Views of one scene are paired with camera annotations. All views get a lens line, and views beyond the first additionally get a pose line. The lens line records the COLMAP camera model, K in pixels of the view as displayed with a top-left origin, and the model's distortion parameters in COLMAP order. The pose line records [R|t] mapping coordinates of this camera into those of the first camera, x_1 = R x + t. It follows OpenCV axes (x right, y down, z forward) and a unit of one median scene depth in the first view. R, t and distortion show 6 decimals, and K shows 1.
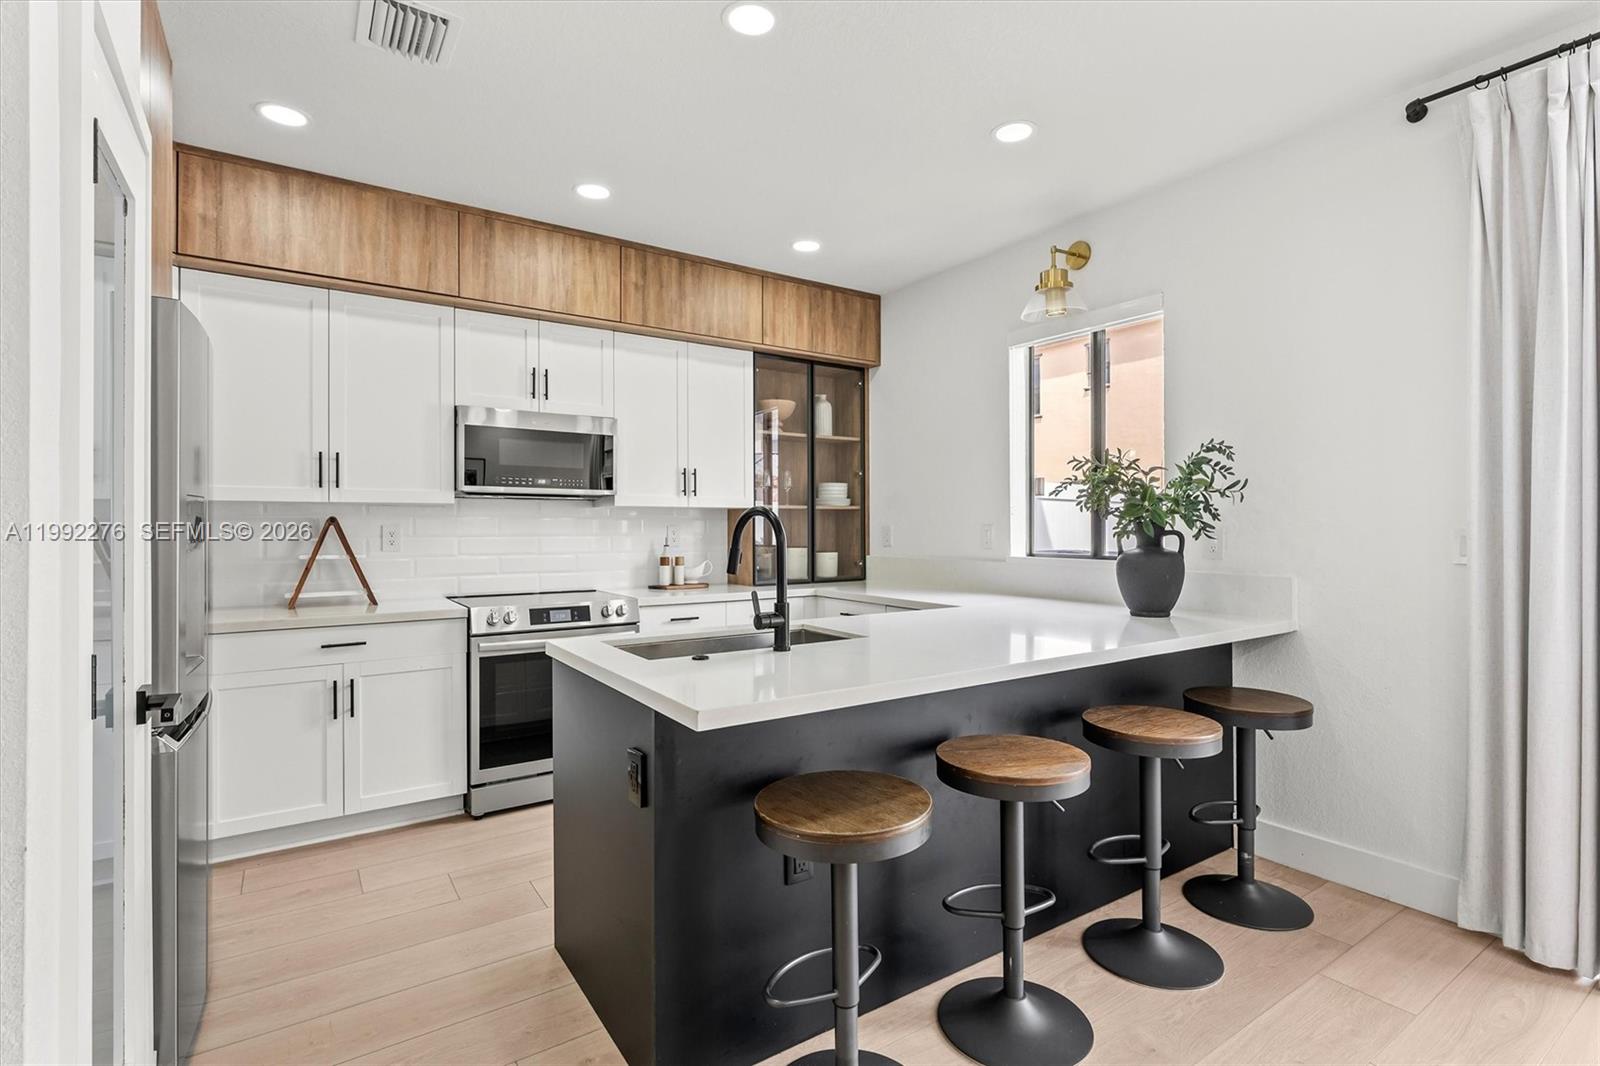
lens RADIAL K [[761.5, 0, 806.3], [0, 761.5, 526.6], [0, 0, 1]] dist [-0.004251, -0.000479]
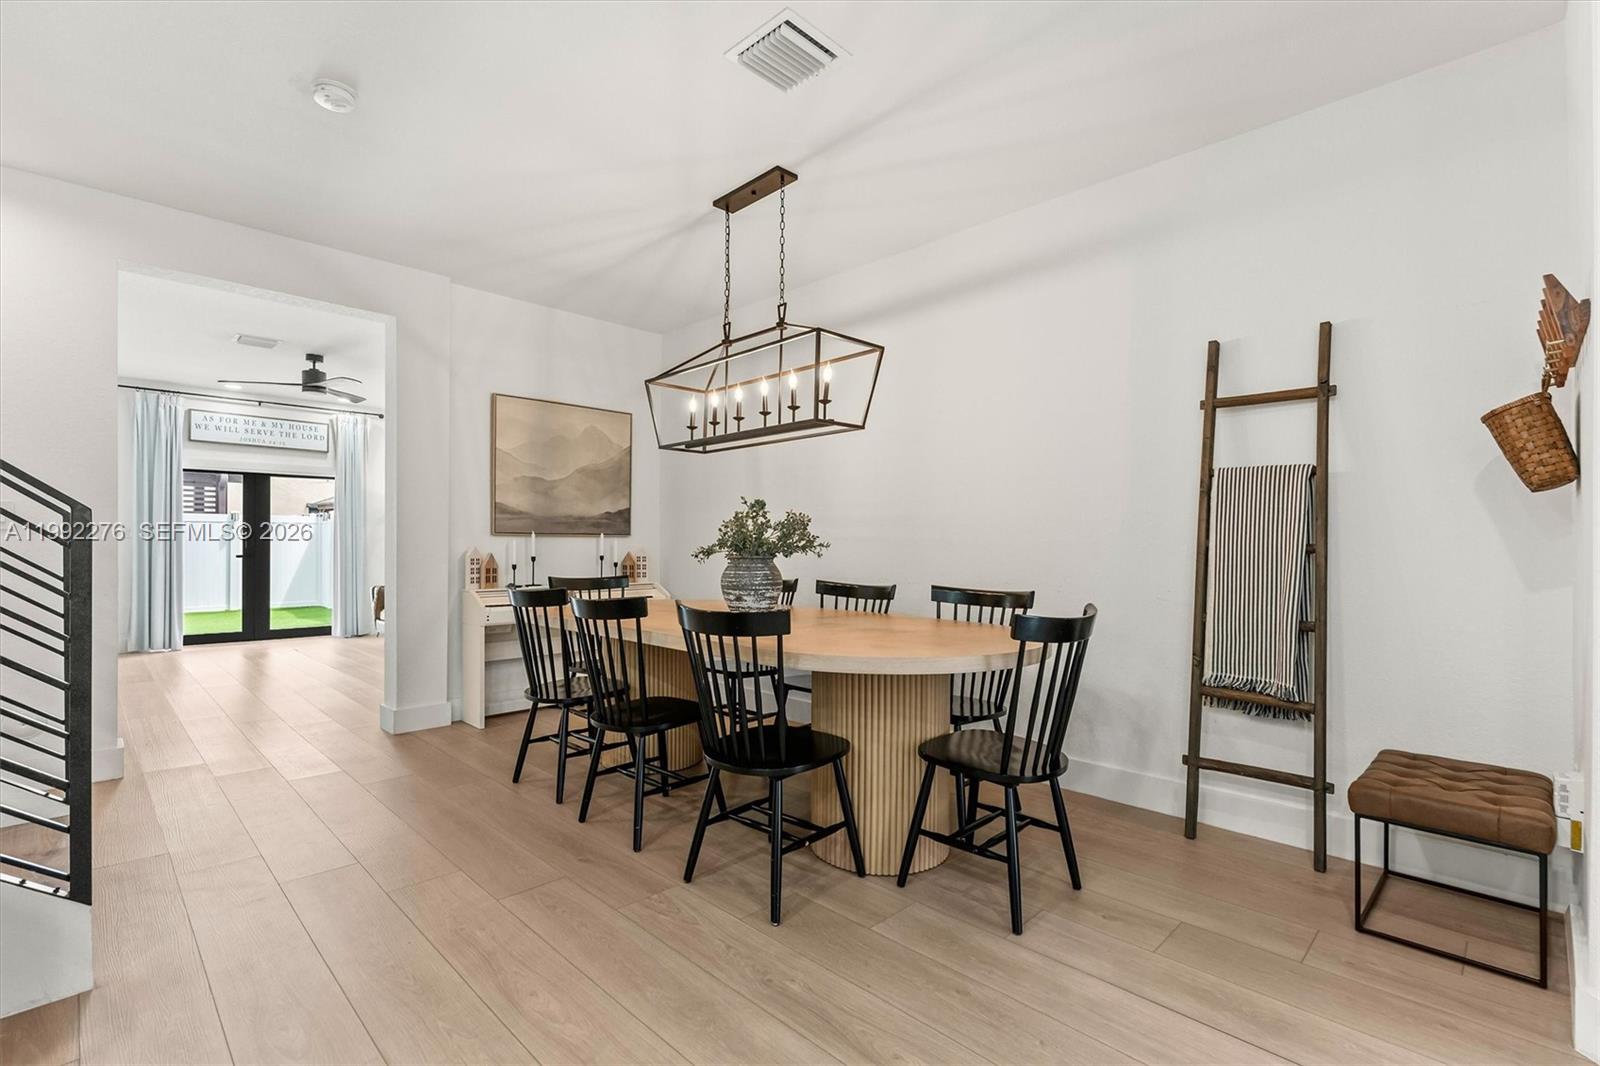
lens RADIAL K [[723.7, 0, 800.9], [0, 723.7, 547.0], [0, 0, 1]] dist [-0.002229, -0.000461]
pose [[-0.180505, -0.001686, 0.983573, -1.579158], [-0.006894, 0.999976, 0.000449, 0.042121], [-0.983550, -0.006700, -0.180512, -0.736098]]
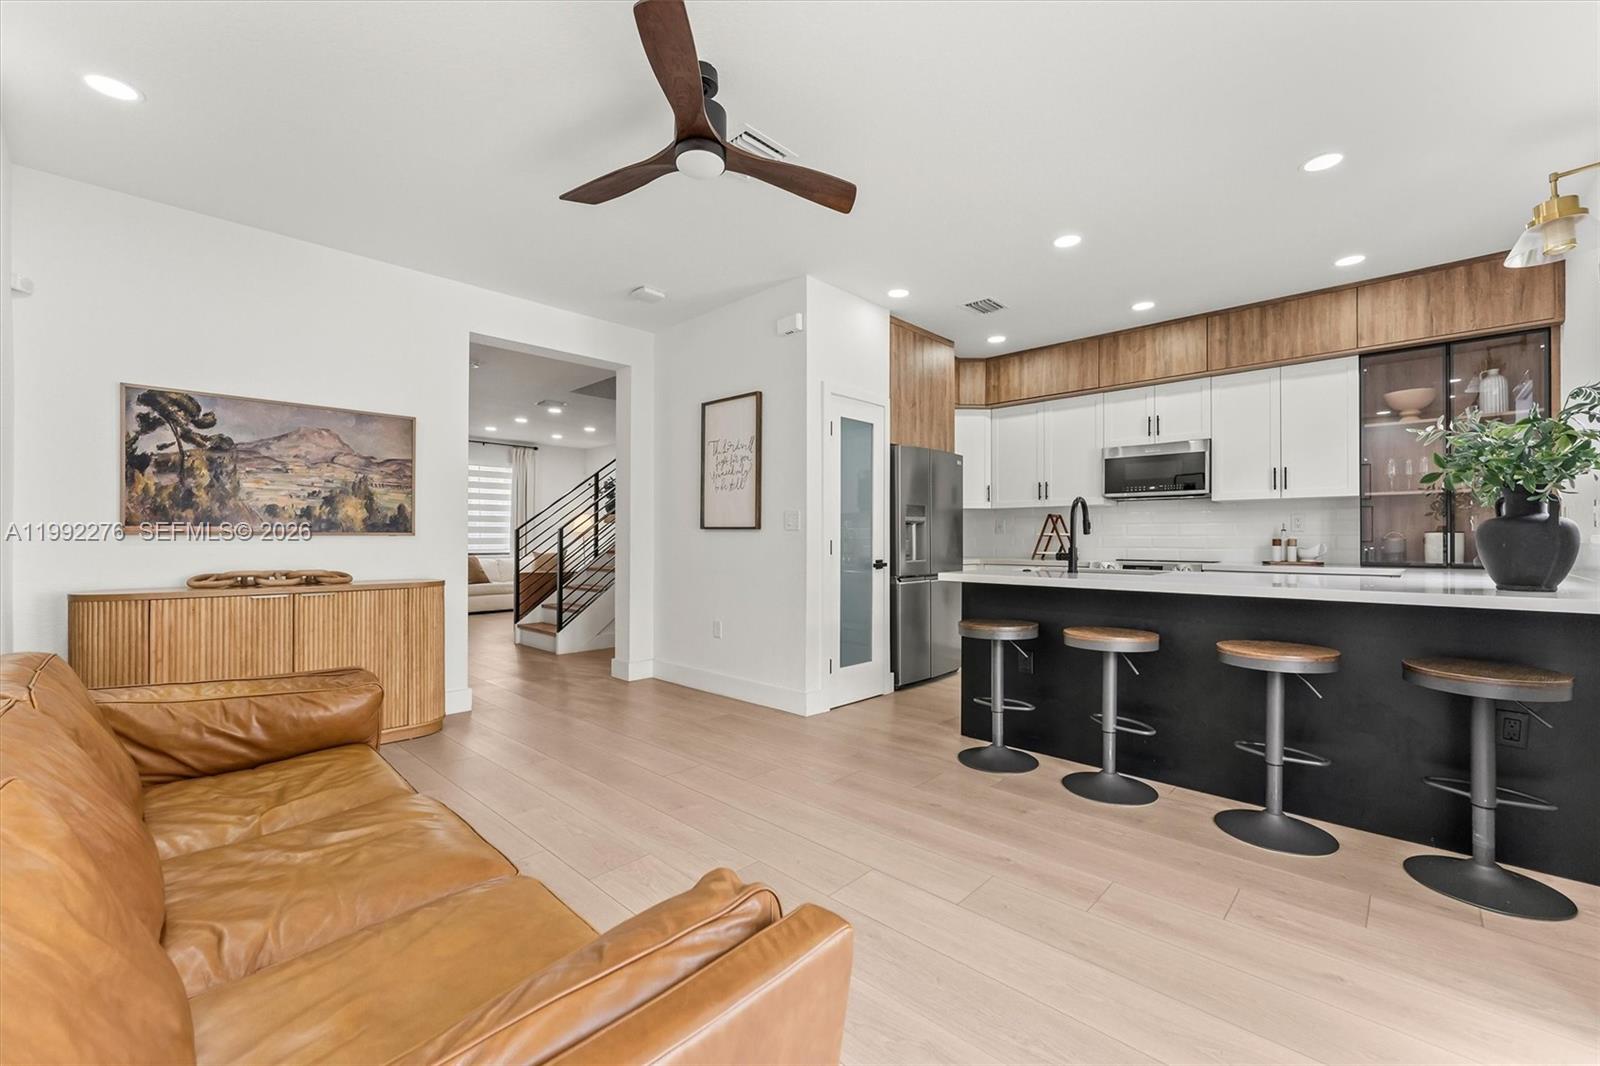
lens RADIAL K [[643.3, 0, 798.0], [0, 643.3, 535.0], [0, 0, 1]] dist [-0.001780, -0.000082]
pose [[0.204141, -0.004585, -0.978931, 0.773086], [-0.003621, 0.999979, -0.005438, 0.046520], [0.978935, 0.004655, 0.204120, 0.008342]]
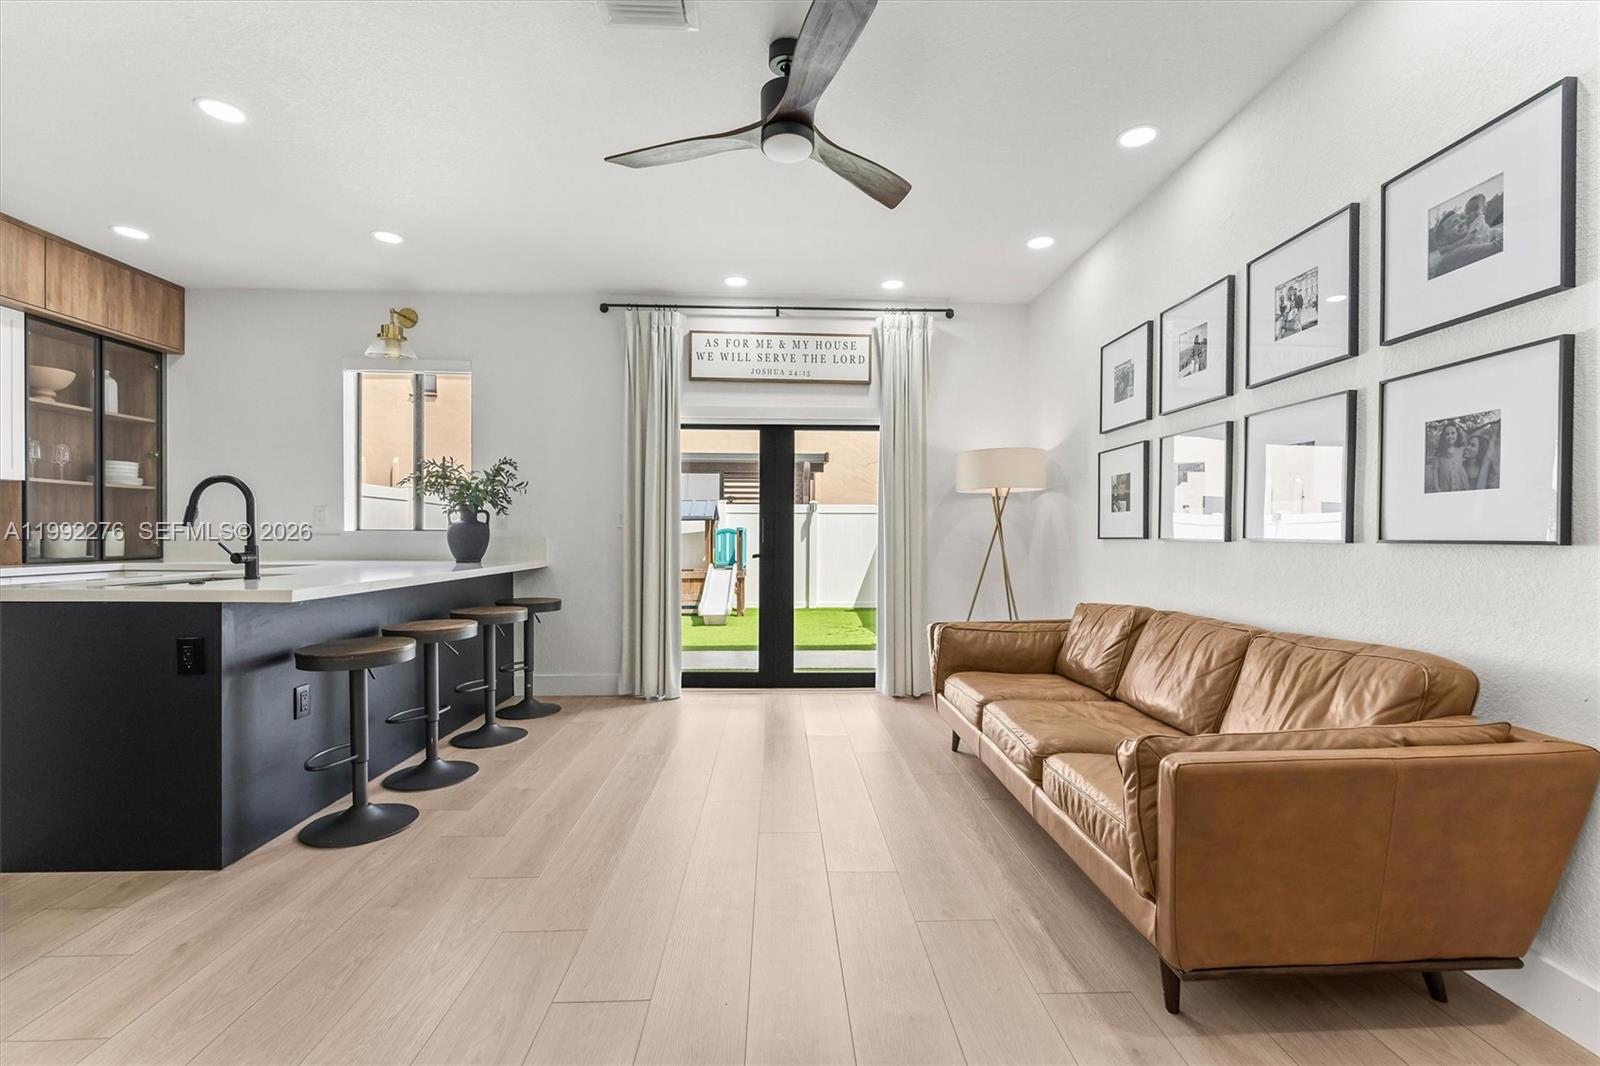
lens RADIAL K [[690.8, 0, 806.4], [0, 690.8, 538.4], [0, 0, 1]] dist [-0.001019, -0.000110]
pose [[0.531456, -0.000303, 0.847086, -0.314594], [-0.006446, 0.999970, 0.004401, 0.041892], [-0.847061, -0.007799, 0.531438, -0.298467]]
